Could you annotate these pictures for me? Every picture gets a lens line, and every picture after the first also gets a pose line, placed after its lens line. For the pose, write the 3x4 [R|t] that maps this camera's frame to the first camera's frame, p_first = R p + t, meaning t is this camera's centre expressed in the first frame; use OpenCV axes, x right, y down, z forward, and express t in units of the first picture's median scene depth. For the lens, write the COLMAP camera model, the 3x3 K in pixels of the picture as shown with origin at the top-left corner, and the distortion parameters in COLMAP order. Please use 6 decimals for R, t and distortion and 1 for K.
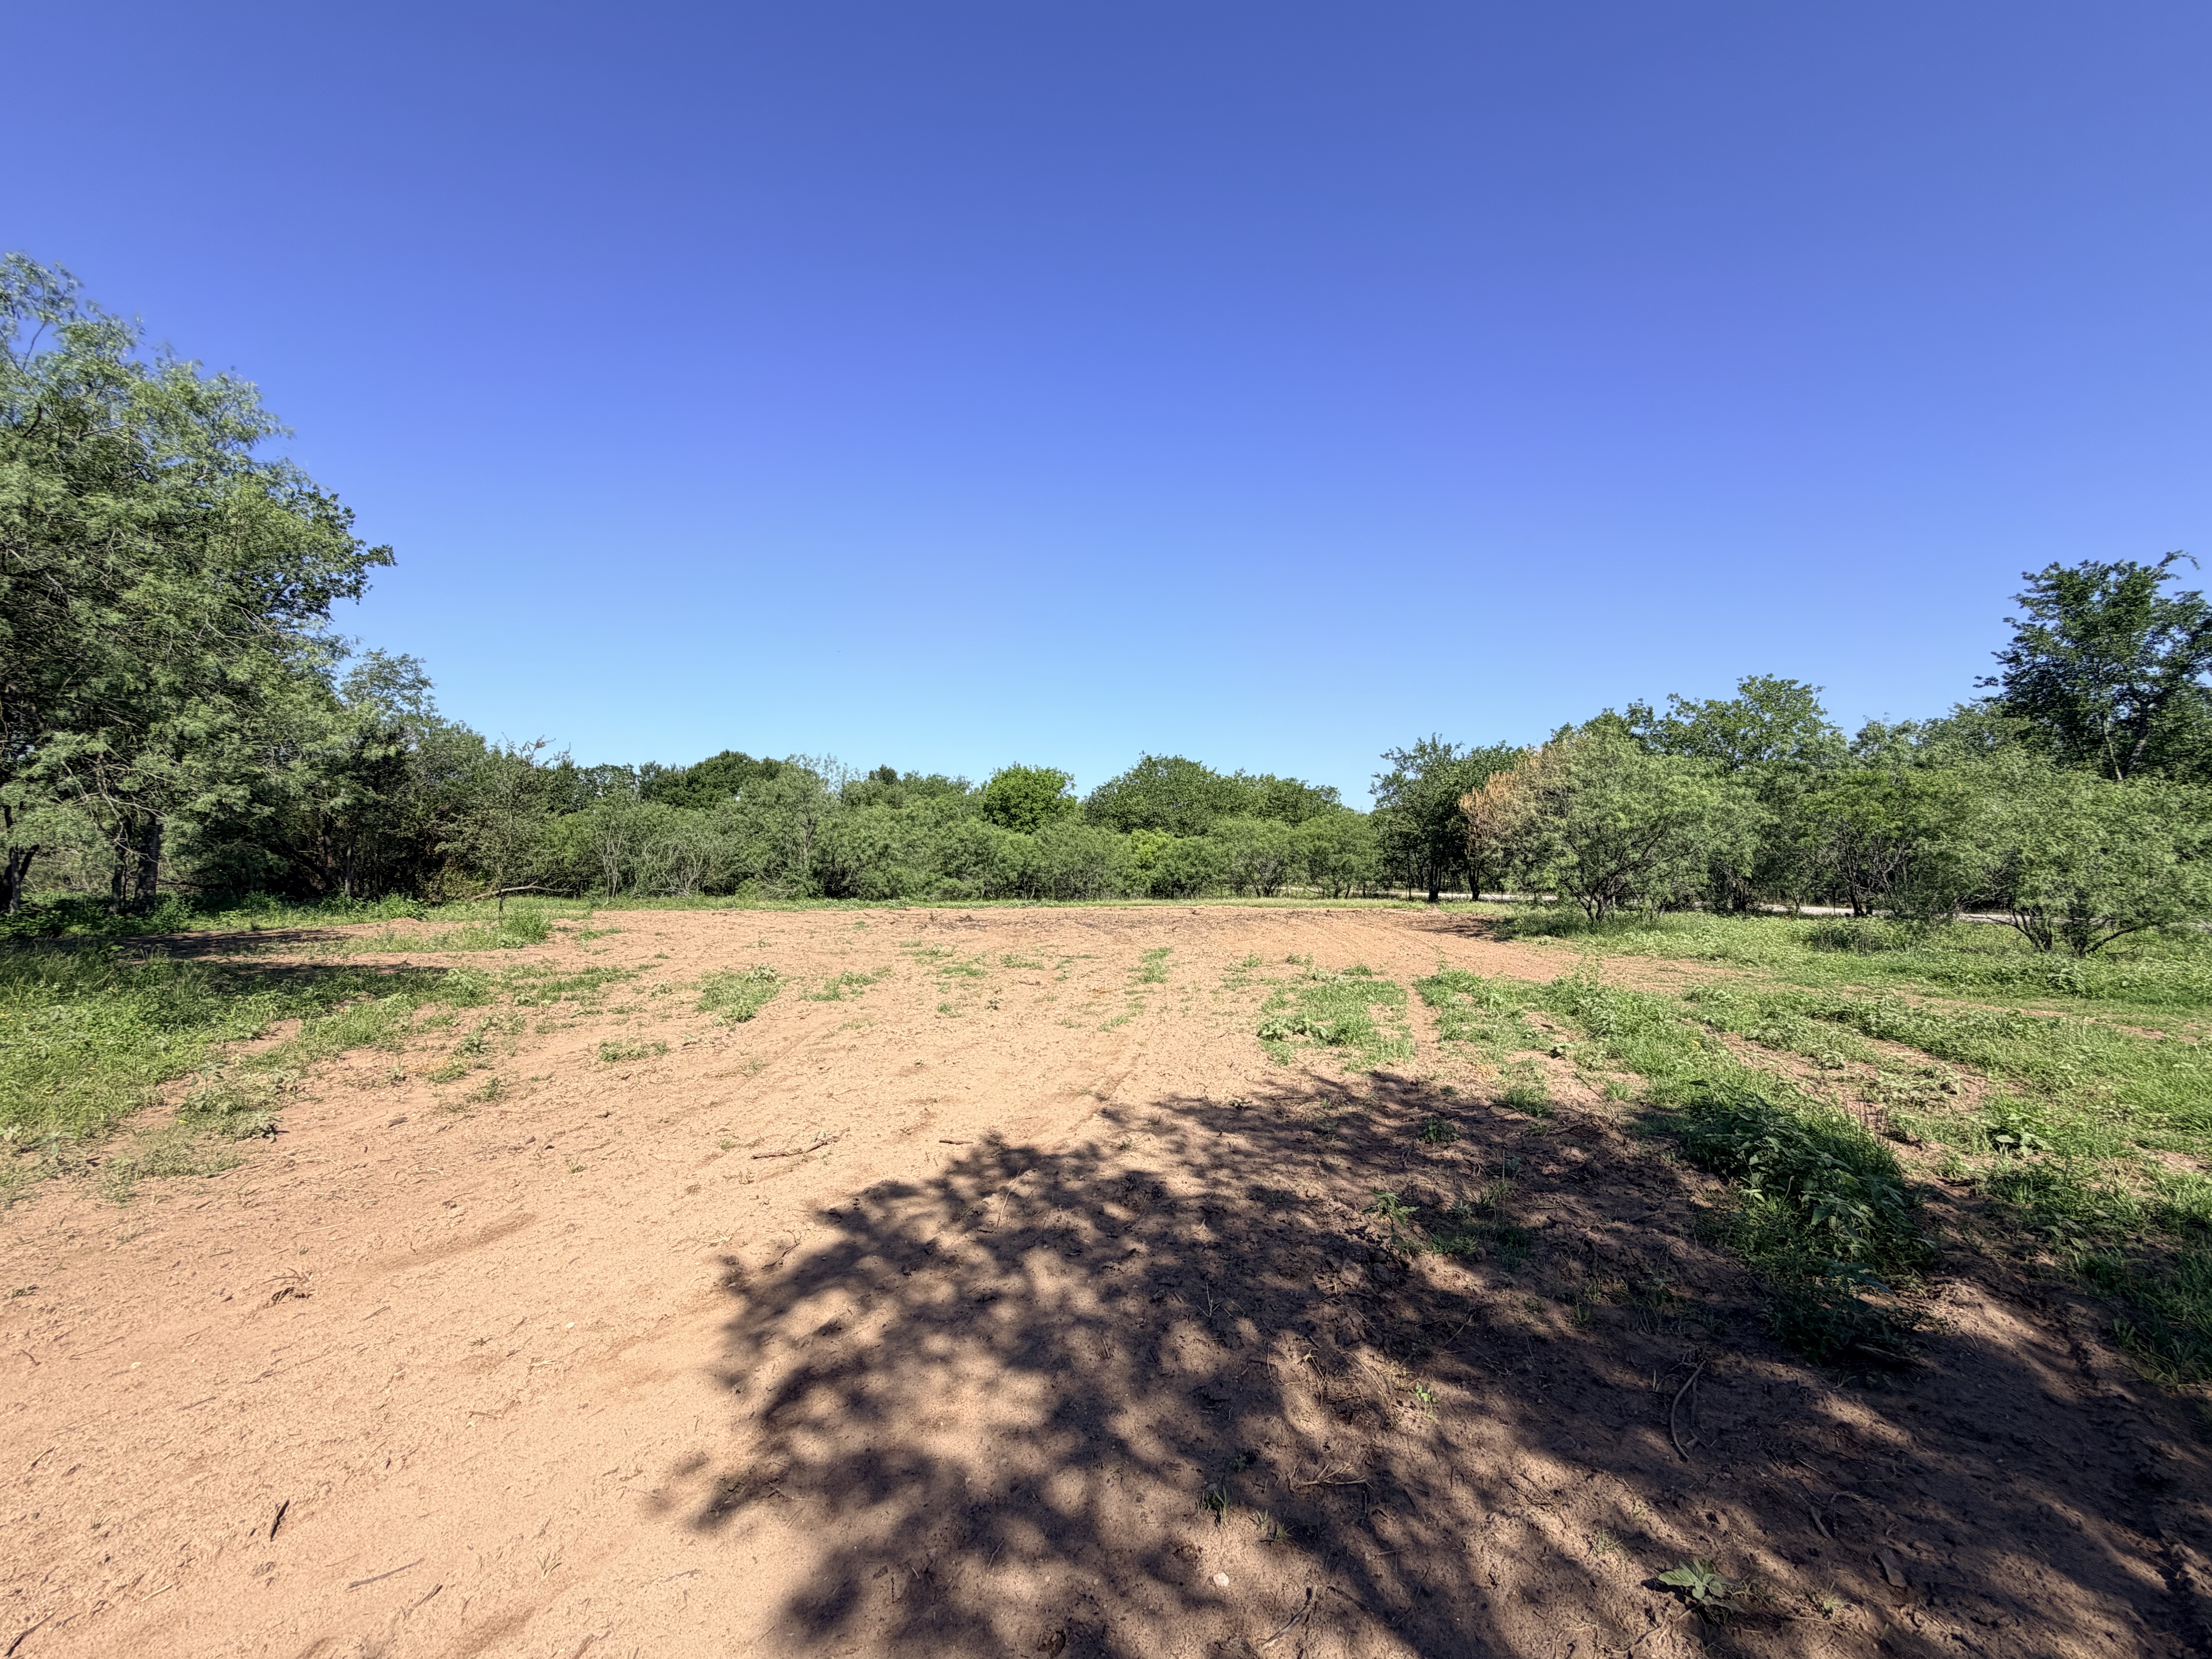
lens RADIAL K [[923.3, 0, 1107.4], [0, 923.3, 832.1], [0, 0, 1]] dist [0.000418, -0.000341]
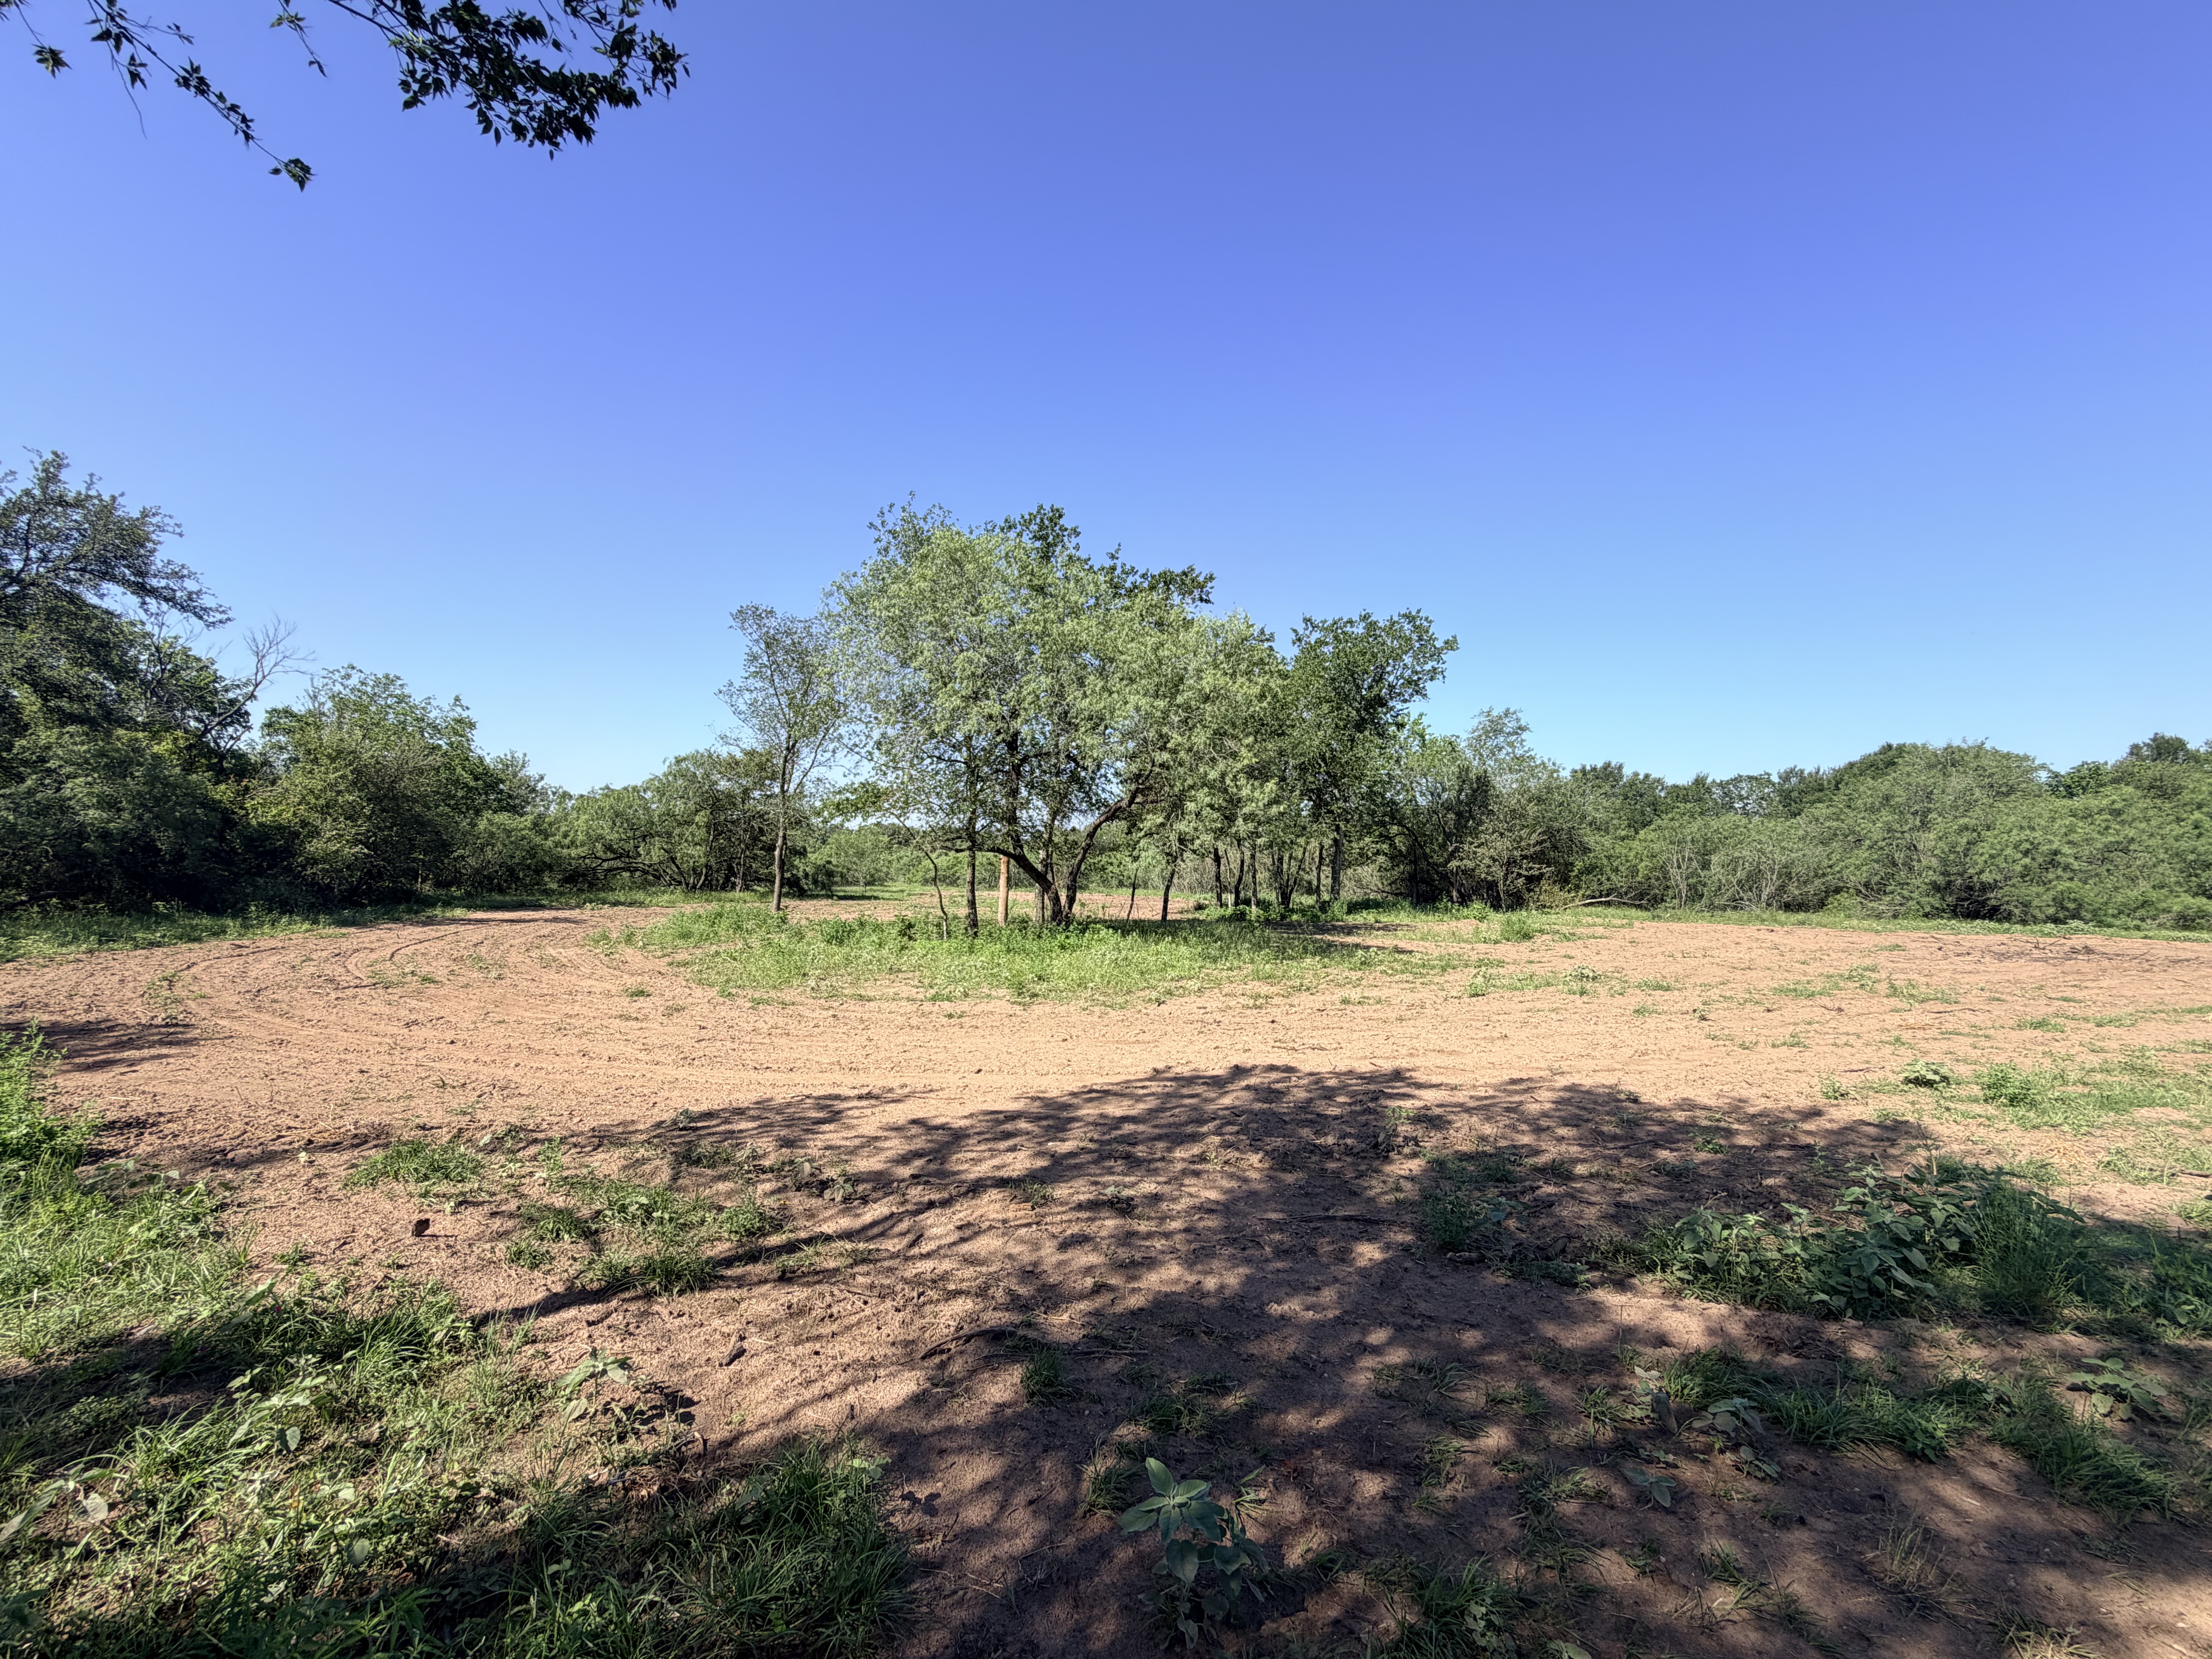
lens RADIAL K [[923.3, 0, 1114.0], [0, 923.3, 824.1], [0, 0, 1]] dist [0.000418, -0.000341]
pose [[0.406980, -0.055432, -0.911754, 0.132101], [0.033041, 0.998397, -0.045951, 0.001674], [0.912840, -0.011424, 0.408159, 0.009544]]
